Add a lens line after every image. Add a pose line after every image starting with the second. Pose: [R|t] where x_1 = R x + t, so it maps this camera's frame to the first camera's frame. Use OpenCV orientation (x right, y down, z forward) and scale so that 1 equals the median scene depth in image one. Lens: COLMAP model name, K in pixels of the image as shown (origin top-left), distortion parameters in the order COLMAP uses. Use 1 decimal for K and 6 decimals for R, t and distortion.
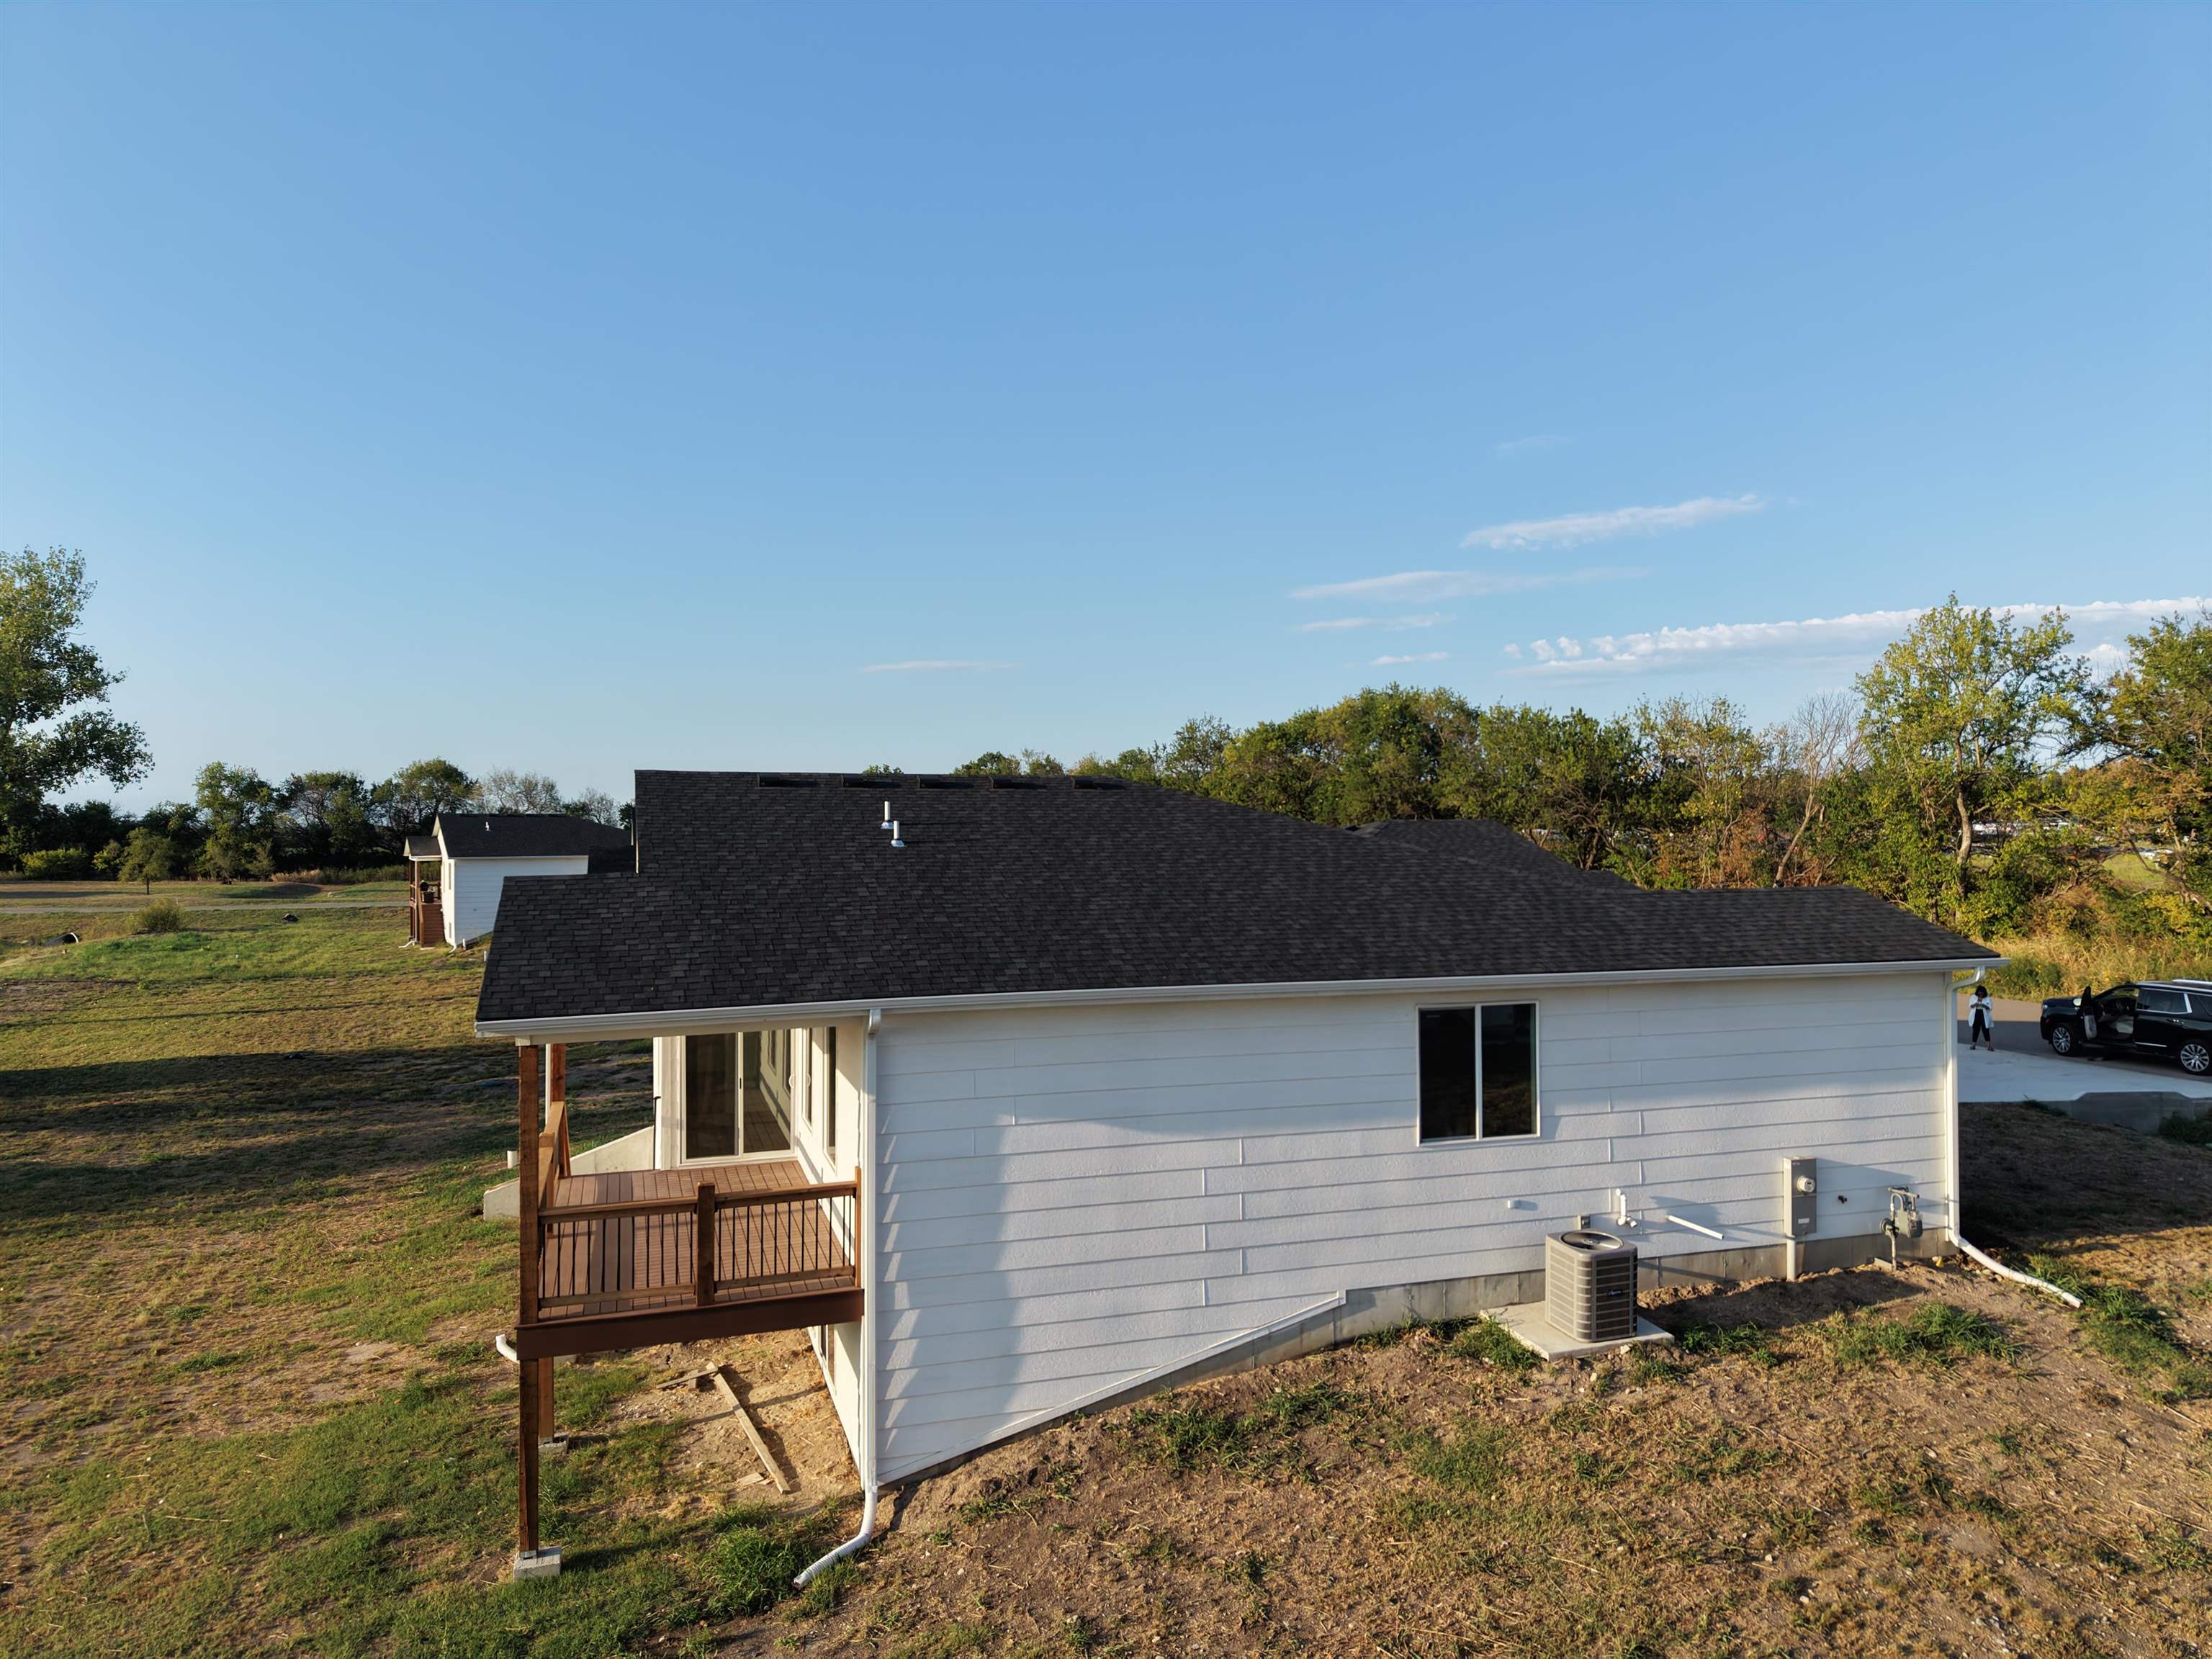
lens RADIAL K [[1503.7, 0, 1087.1], [0, 1503.7, 828.2], [0, 0, 1]] dist [0.011170, -0.004647]
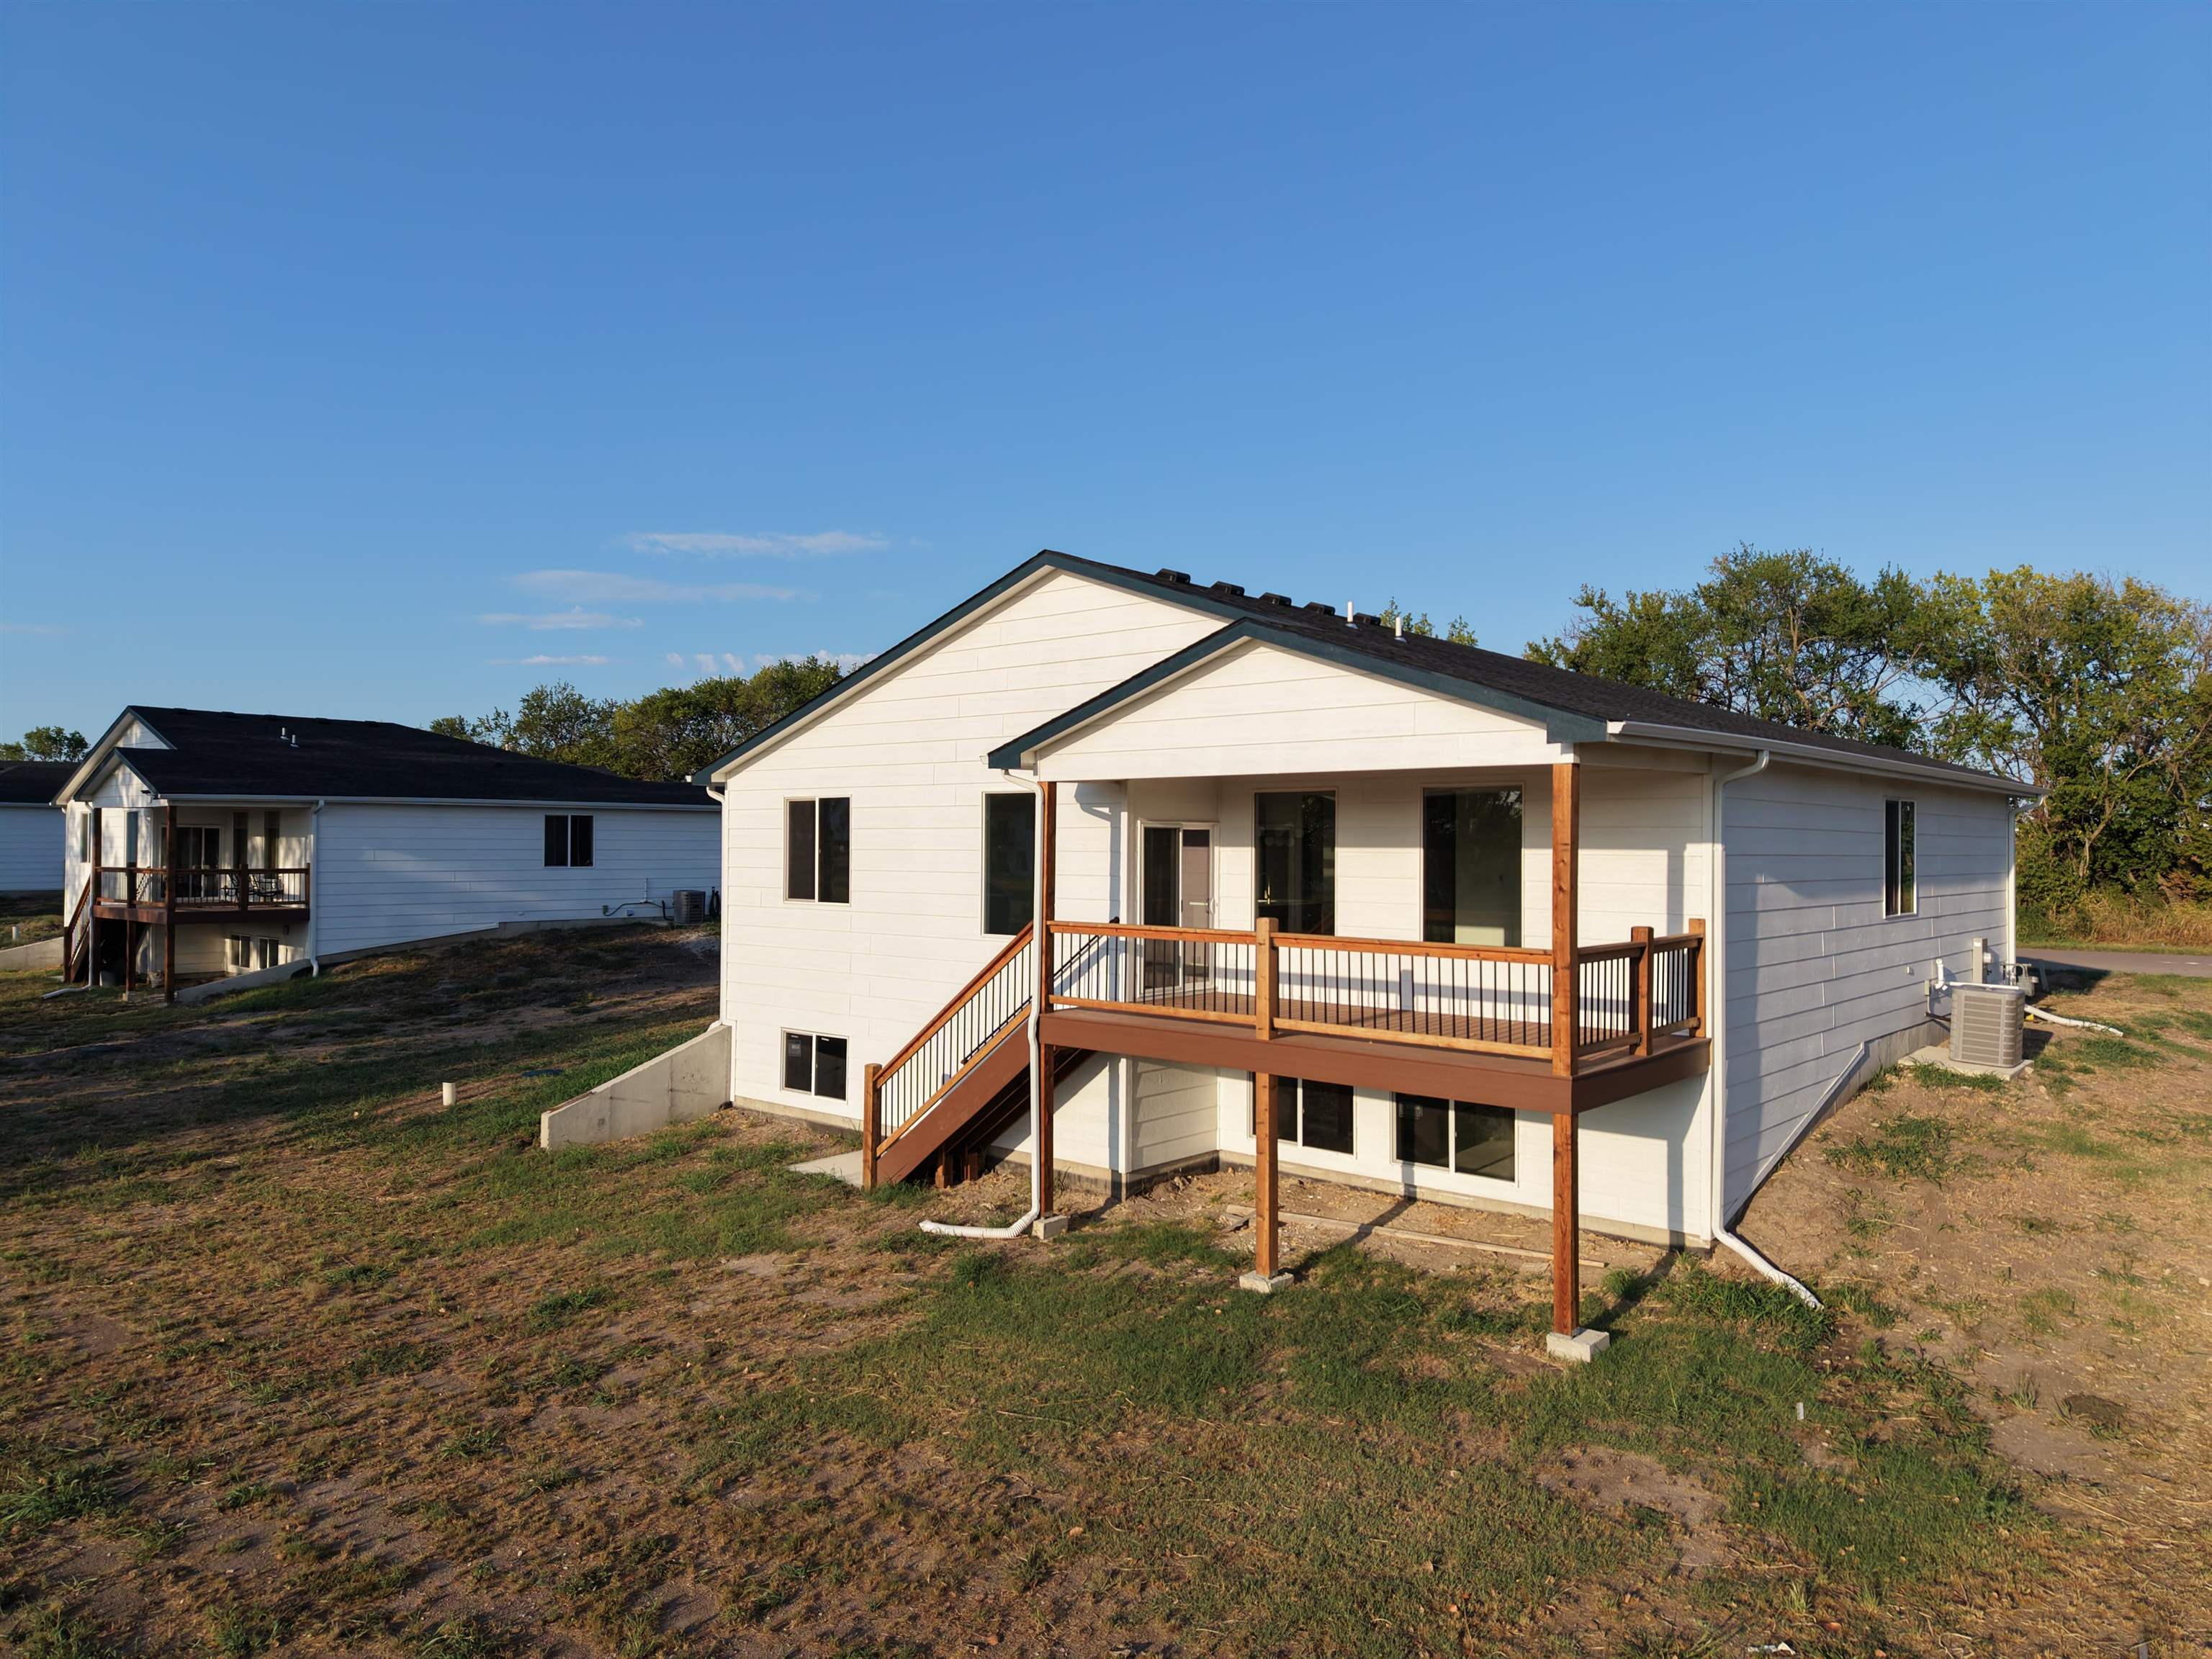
lens RADIAL K [[1503.7, 0, 1109.2], [0, 1503.7, 831.8], [0, 0, 1]] dist [0.011170, -0.004647]
pose [[0.861239, 0.011582, 0.508069, -0.757713], [-0.010634, 0.999932, -0.004769, 0.134523], [-0.508089, -0.001296, 0.861303, 0.259717]]
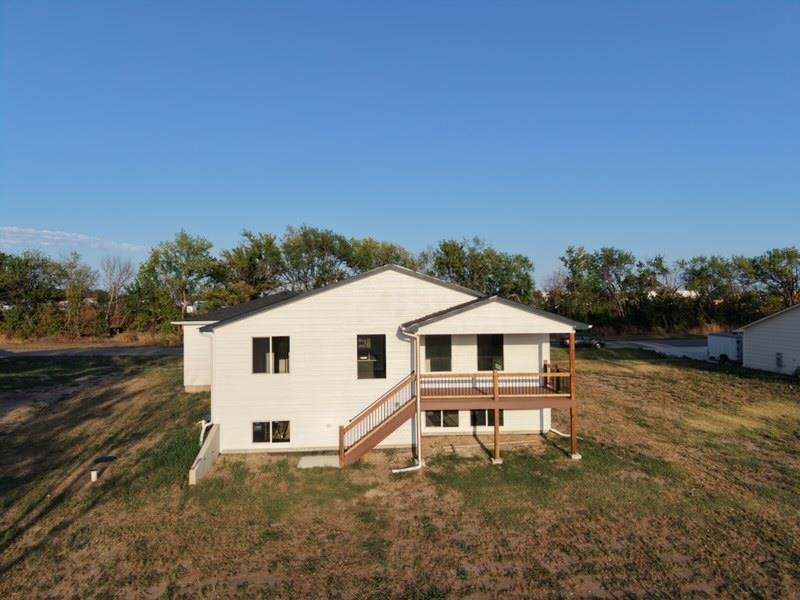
lens RADIAL K [[543.8, 0, 400.9], [0, 543.8, 299.6], [0, 0, 1]] dist [0.011170, -0.004647]
pose [[0.254488, 0.001643, 0.967075, -1.405052], [0.010182, 0.999939, -0.004379, 0.035719], [-0.967022, 0.010961, 0.254455, 0.772470]]
